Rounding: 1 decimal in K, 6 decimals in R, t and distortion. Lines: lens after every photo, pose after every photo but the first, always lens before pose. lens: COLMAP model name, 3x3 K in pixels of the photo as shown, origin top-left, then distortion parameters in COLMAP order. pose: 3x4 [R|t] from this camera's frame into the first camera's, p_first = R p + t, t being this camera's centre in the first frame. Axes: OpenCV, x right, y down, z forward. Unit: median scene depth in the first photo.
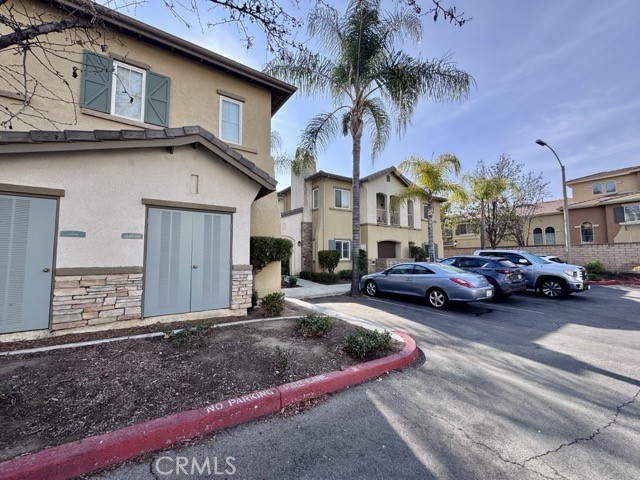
lens RADIAL K [[255.0, 0, 318.2], [0, 255.0, 238.6], [0, 0, 1]] dist [-0.002161, -0.000126]
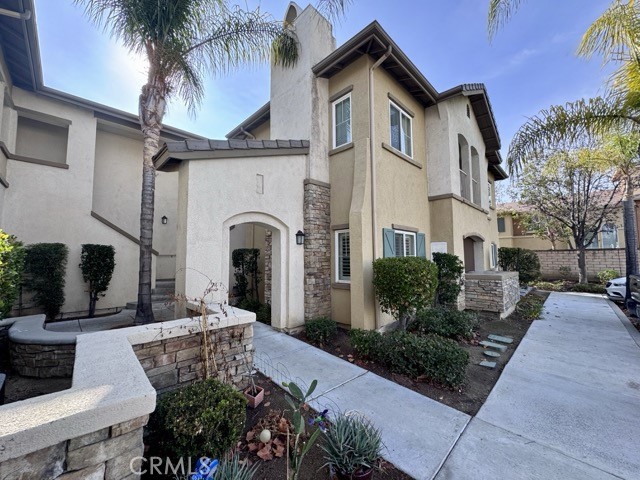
lens RADIAL K [[255.0, 0, 321.0], [0, 255.0, 240.2], [0, 0, 1]] dist [-0.002161, -0.000126]
pose [[0.983970, 0.009953, 0.178058, -0.107651], [-0.009101, 0.999943, -0.005602, 0.024390], [-0.178103, 0.003892, 0.984004, 0.633144]]
